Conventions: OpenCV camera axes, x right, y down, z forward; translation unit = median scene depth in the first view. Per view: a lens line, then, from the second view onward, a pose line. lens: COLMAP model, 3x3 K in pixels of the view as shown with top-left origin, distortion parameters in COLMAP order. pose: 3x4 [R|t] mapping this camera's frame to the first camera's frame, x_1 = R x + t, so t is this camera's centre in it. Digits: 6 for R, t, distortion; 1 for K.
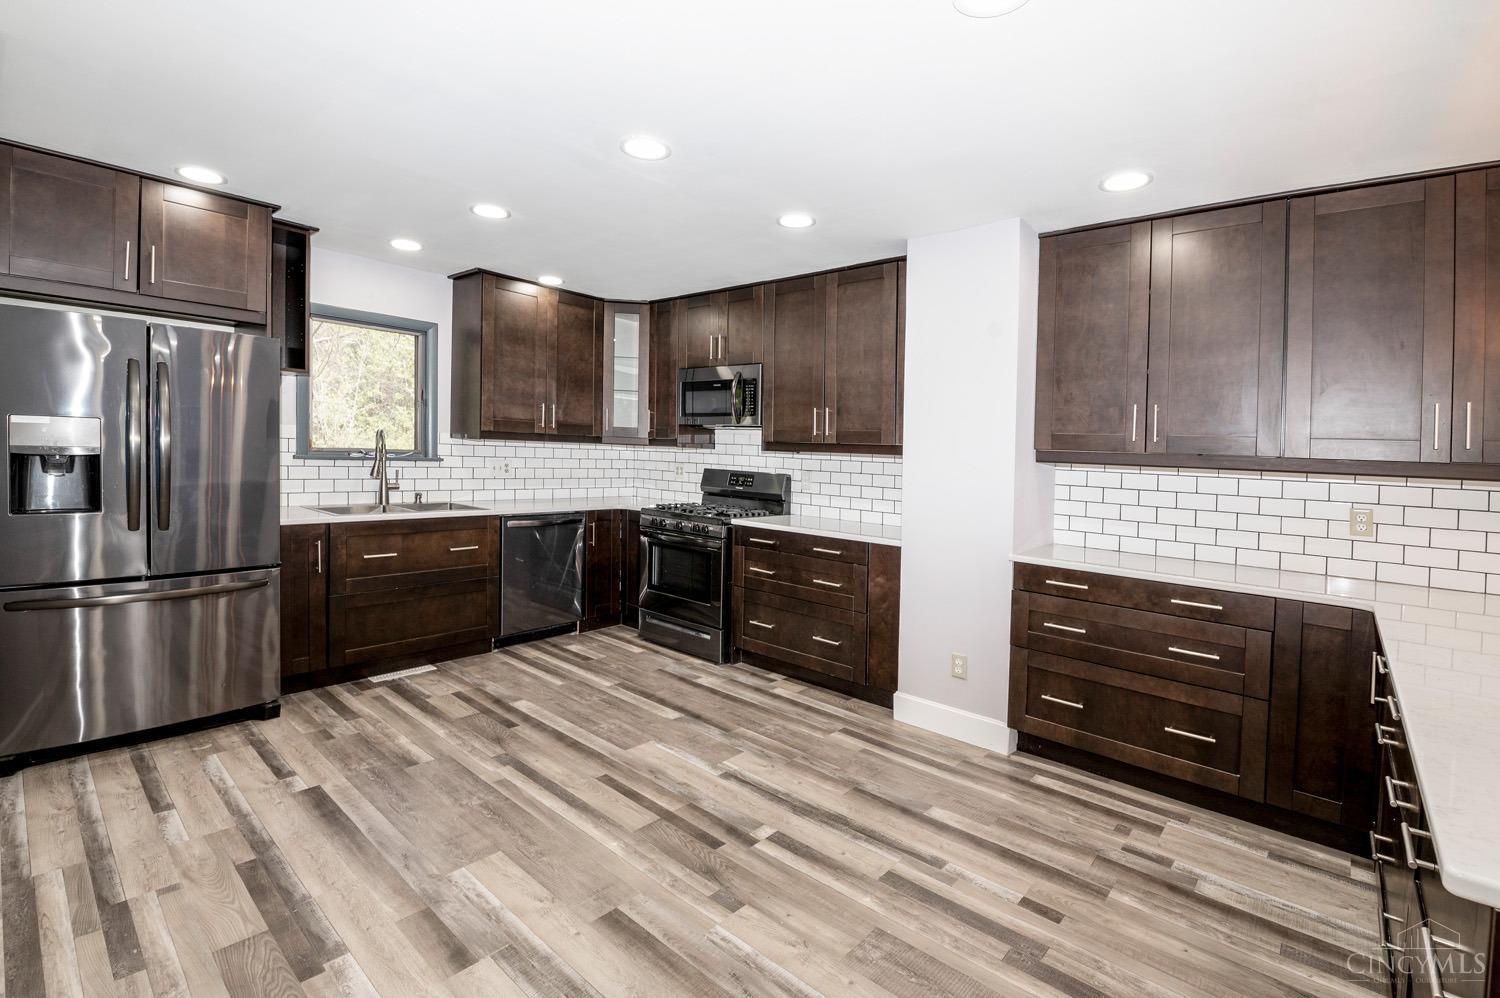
lens RADIAL K [[676.4, 0, 753.7], [0, 676.4, 469.7], [0, 0, 1]] dist [0.000555, -0.009513]
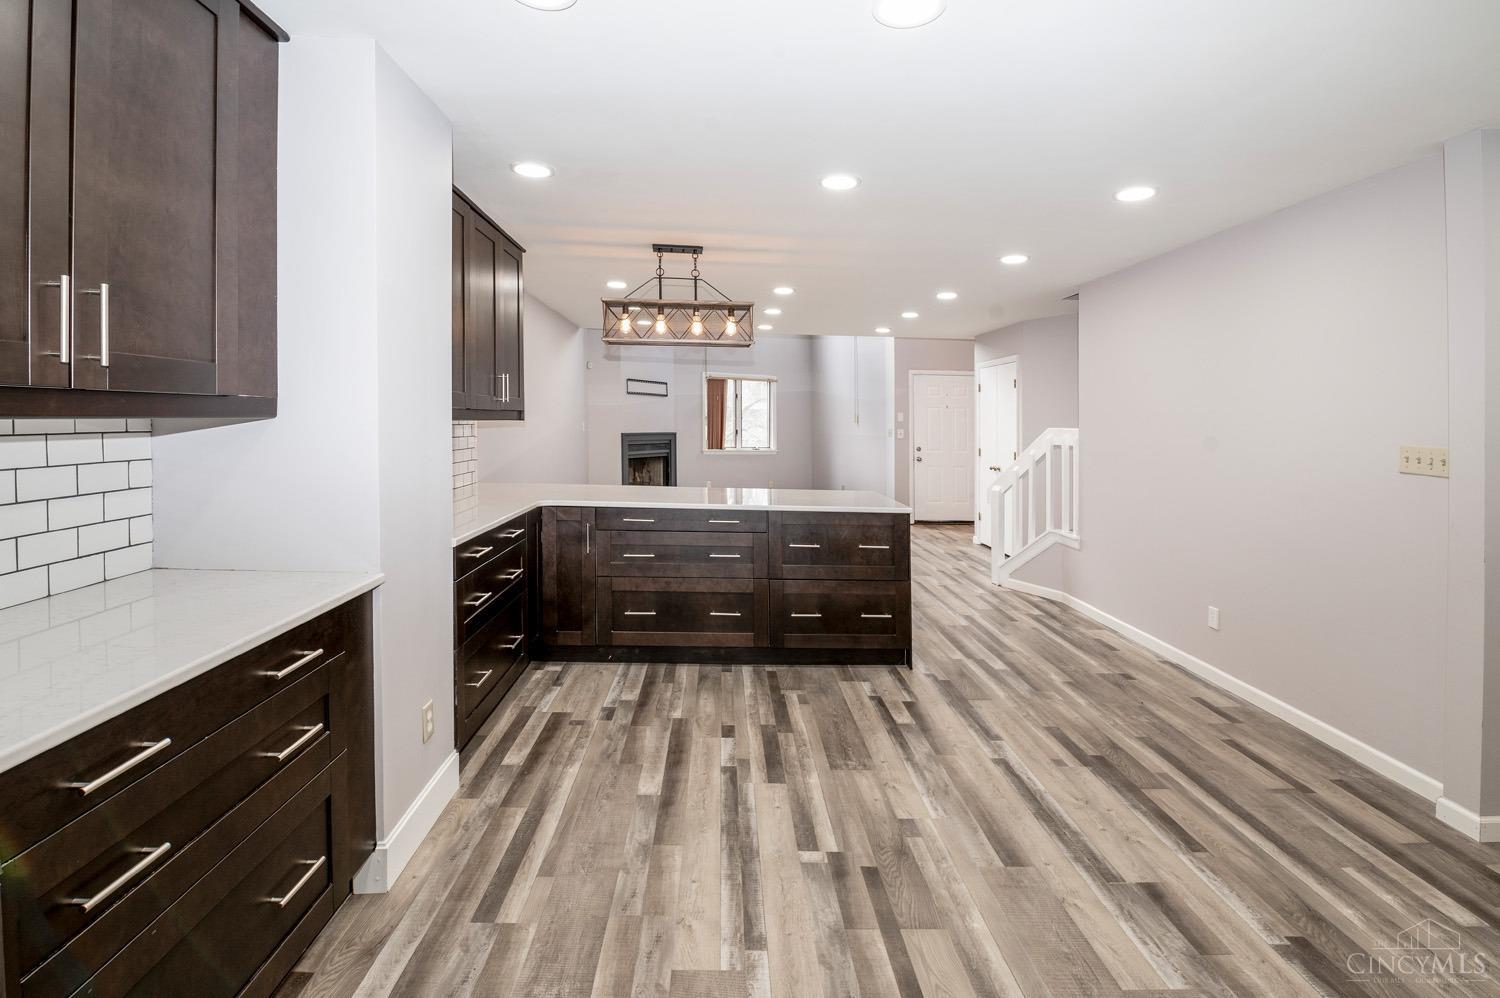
lens RADIAL K [[699.0, 0, 749.1], [0, 699.0, 419.9], [0, 0, 1]] dist [0.000792, -0.010296]
pose [[-0.687694, -0.059008, 0.723599, -0.411068], [-0.035505, 0.998232, 0.047661, -0.062439], [-0.725132, 0.007085, -0.688574, 1.233318]]
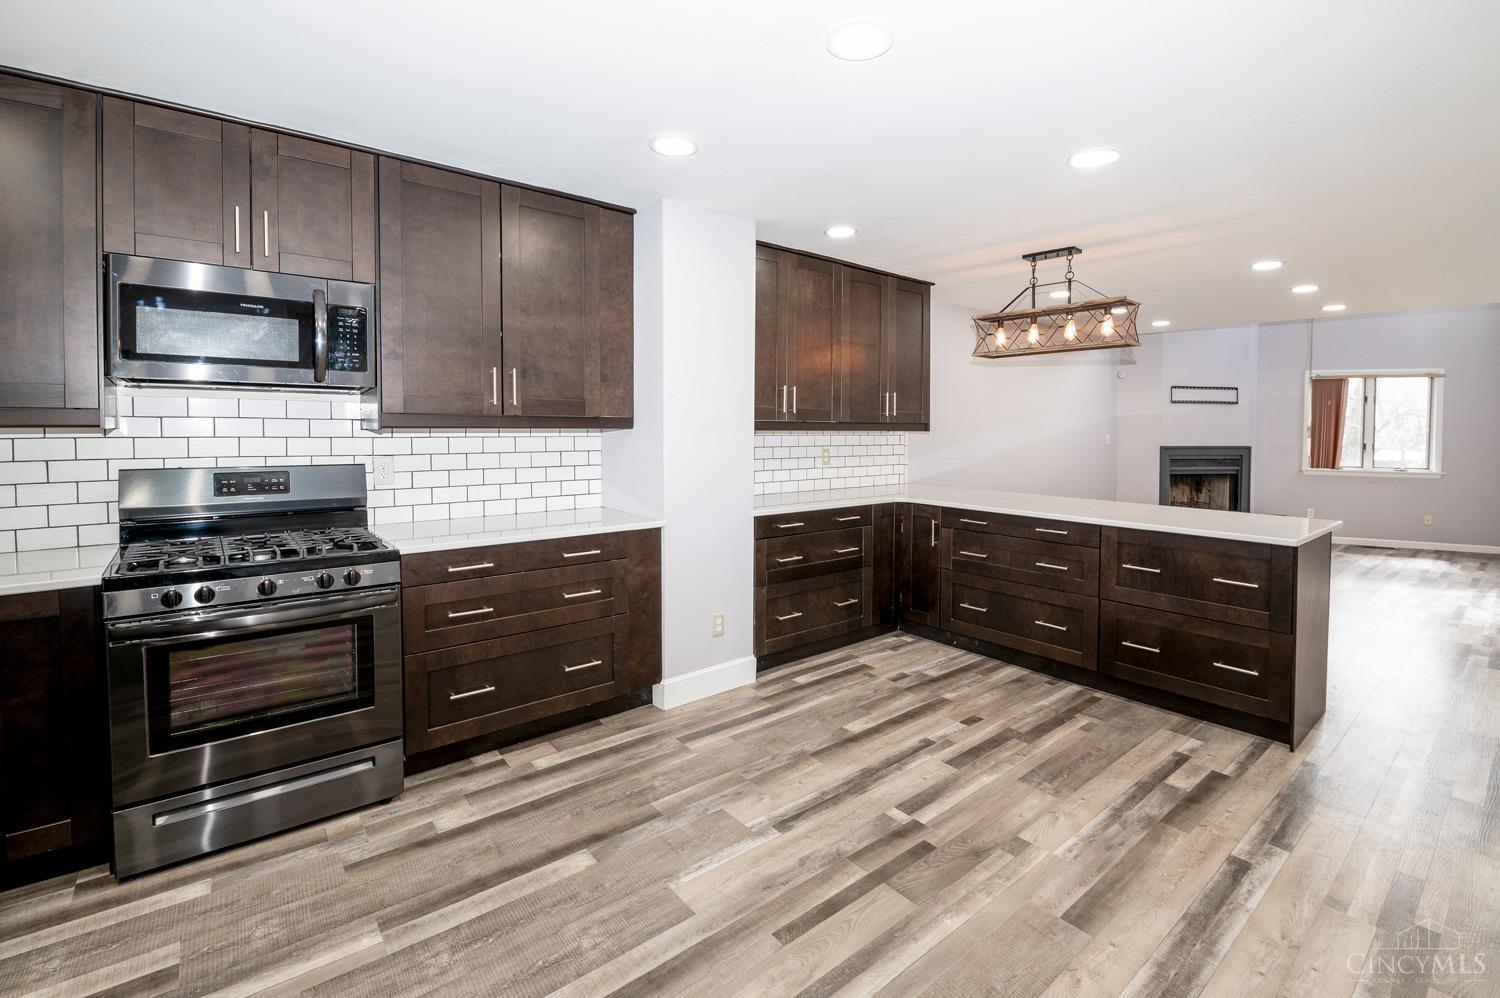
lens RADIAL K [[673.5, 0, 750.7], [0, 673.5, 453.2], [0, 0, 1]] dist [0.002732, -0.010556]
pose [[0.161245, -0.079345, 0.983720, -0.696651], [0.024508, 0.996777, 0.076381, -0.057840], [-0.986610, 0.011793, 0.162670, 0.760828]]
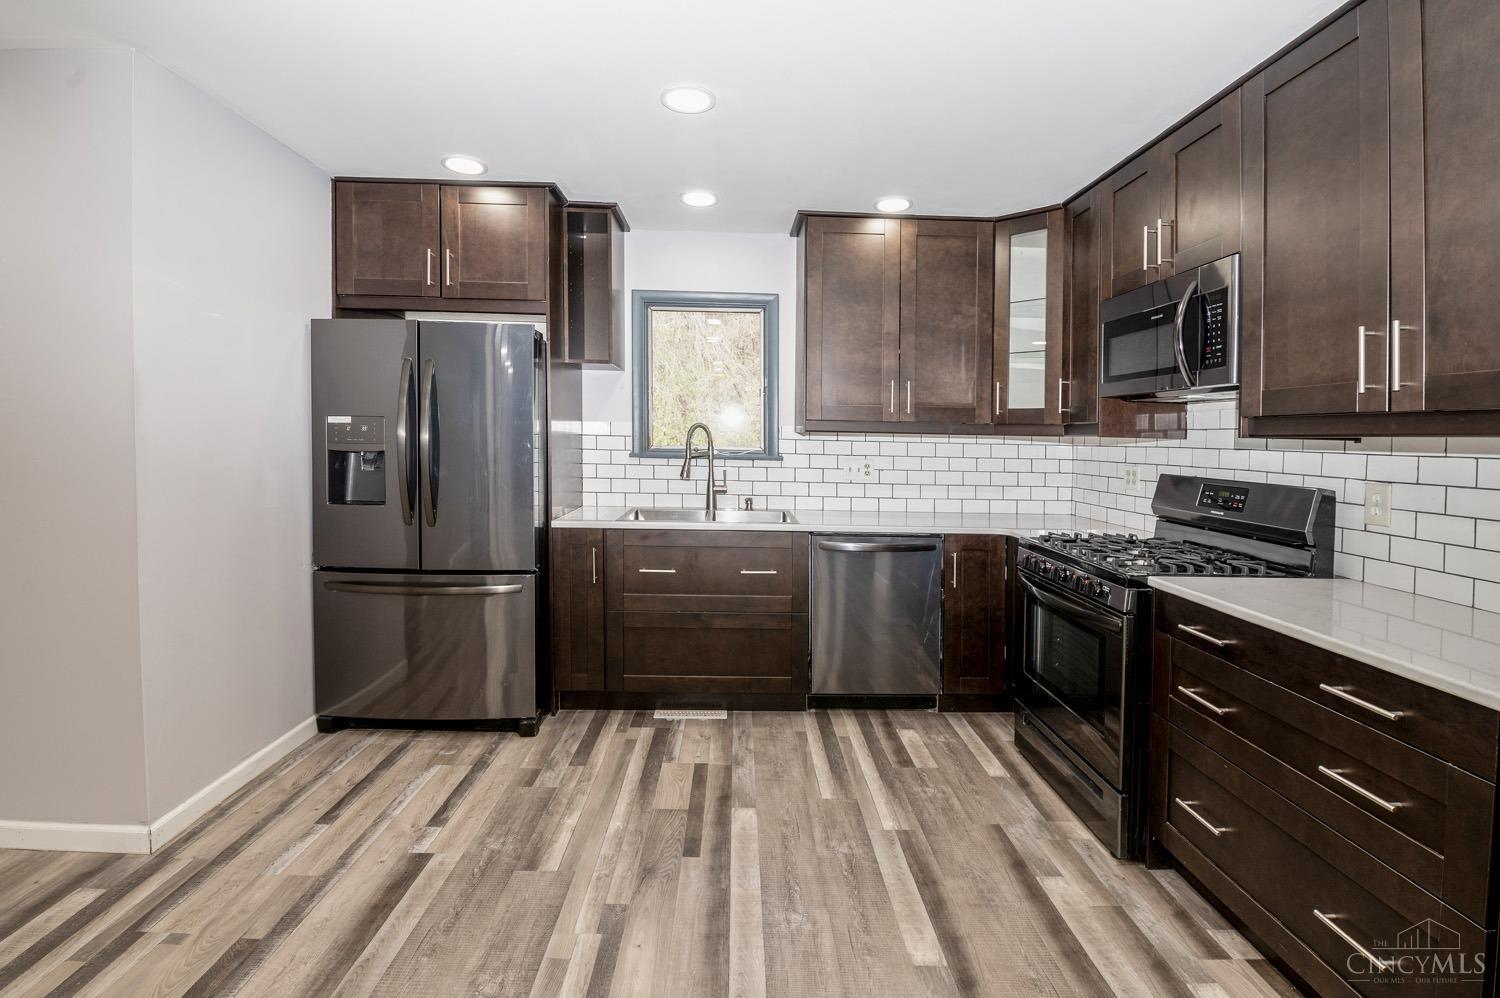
lens RADIAL K [[684.6, 0, 749.5], [0, 684.6, 462.7], [0, 0, 1]] dist [-0.000945, -0.009713]
pose [[0.678662, 0.002835, -0.734445, 0.173175], [-0.013769, 0.999866, -0.008863, -0.001930], [0.734321, 0.016127, 0.678610, 0.561797]]
